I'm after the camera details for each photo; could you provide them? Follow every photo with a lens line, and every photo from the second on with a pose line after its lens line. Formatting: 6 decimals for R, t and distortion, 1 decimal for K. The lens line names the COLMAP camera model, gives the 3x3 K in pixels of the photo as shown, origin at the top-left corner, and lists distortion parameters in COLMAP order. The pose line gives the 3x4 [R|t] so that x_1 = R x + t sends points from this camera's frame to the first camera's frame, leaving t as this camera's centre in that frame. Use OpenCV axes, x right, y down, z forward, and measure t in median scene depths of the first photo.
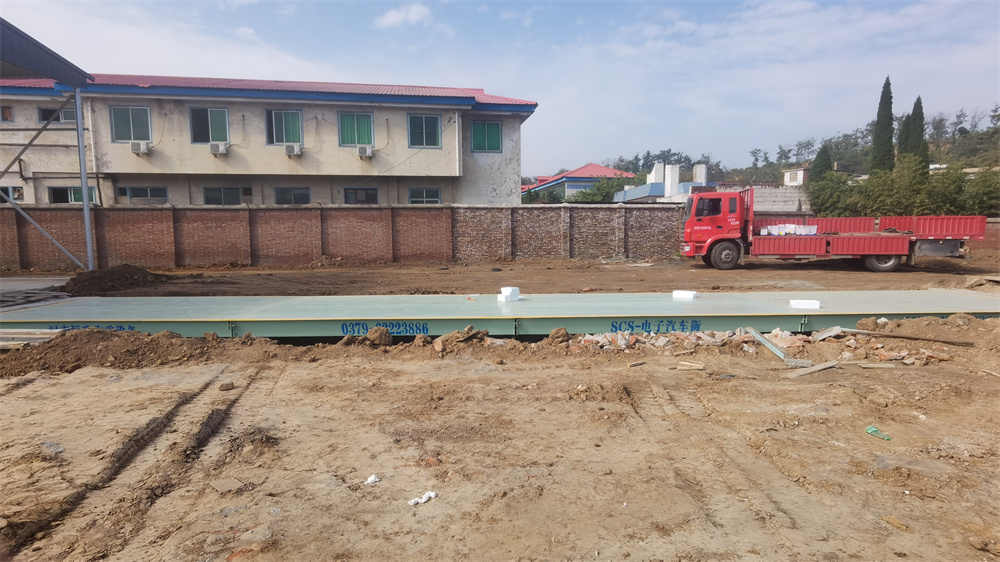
lens RADIAL K [[505.5, 0, 496.6], [0, 505.5, 275.6], [0, 0, 1]] dist [-0.011998, 0.001000]
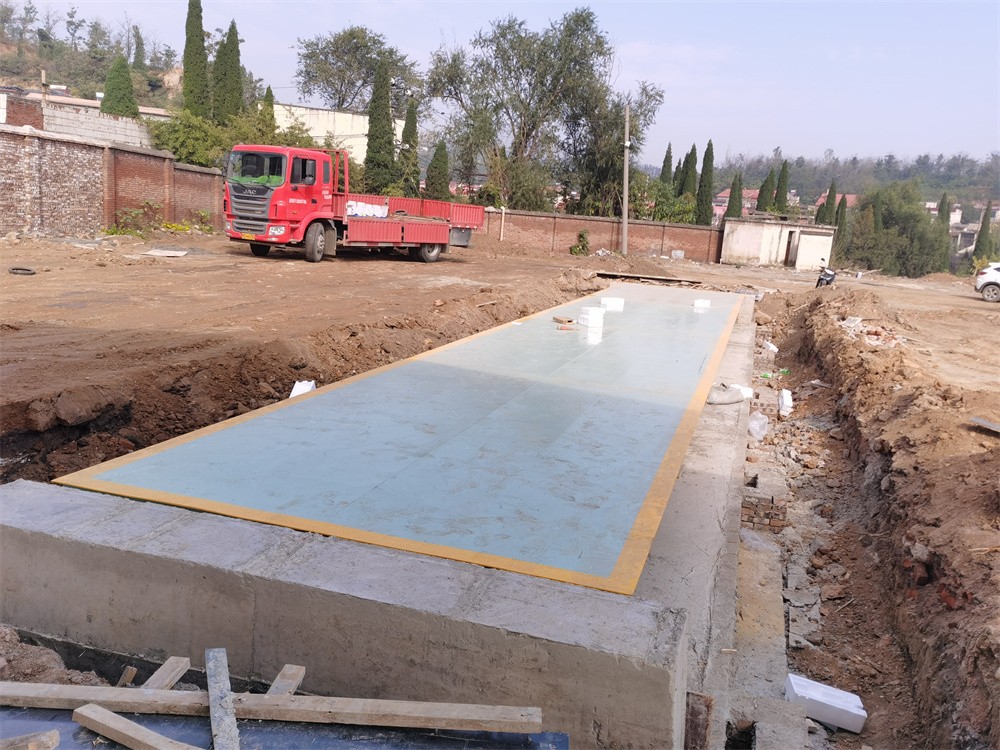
lens RADIAL K [[852.1, 0, 508.9], [0, 852.1, 349.0], [0, 0, 1]] dist [0.064269, -0.066359]
pose [[0.261968, -0.119718, 0.957622, -0.496504], [0.003172, 0.992377, 0.123195, -0.028820], [-0.965071, -0.029235, 0.260351, 0.318047]]
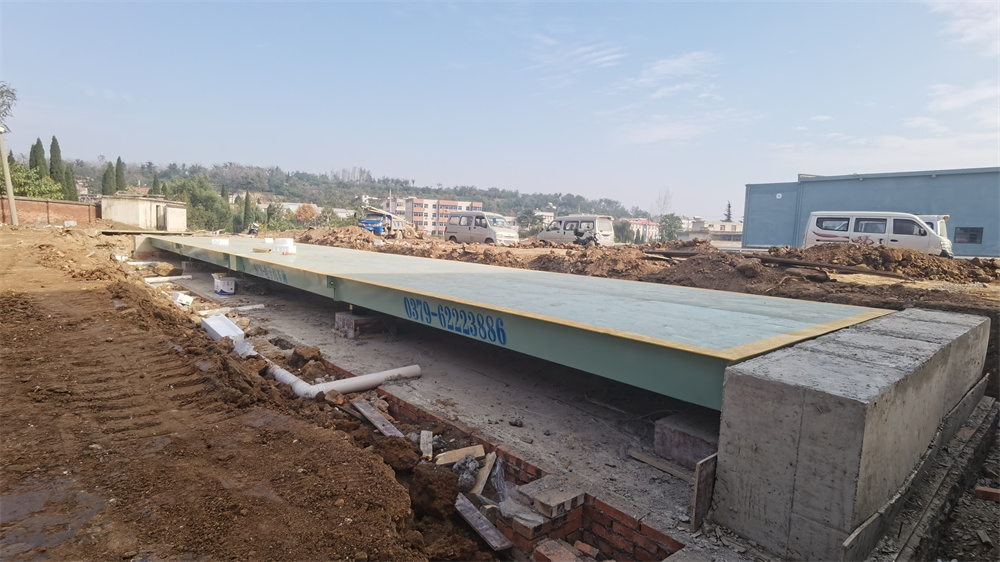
lens RADIAL K [[505.5, 0, 508.6], [0, 505.5, 275.7], [0, 0, 1]] dist [-0.011998, 0.001000]
pose [[-0.691880, -0.075531, 0.718051, -0.390134], [0.033113, 0.990147, 0.136059, -0.009151], [-0.721253, 0.117913, -0.682562, 0.545028]]
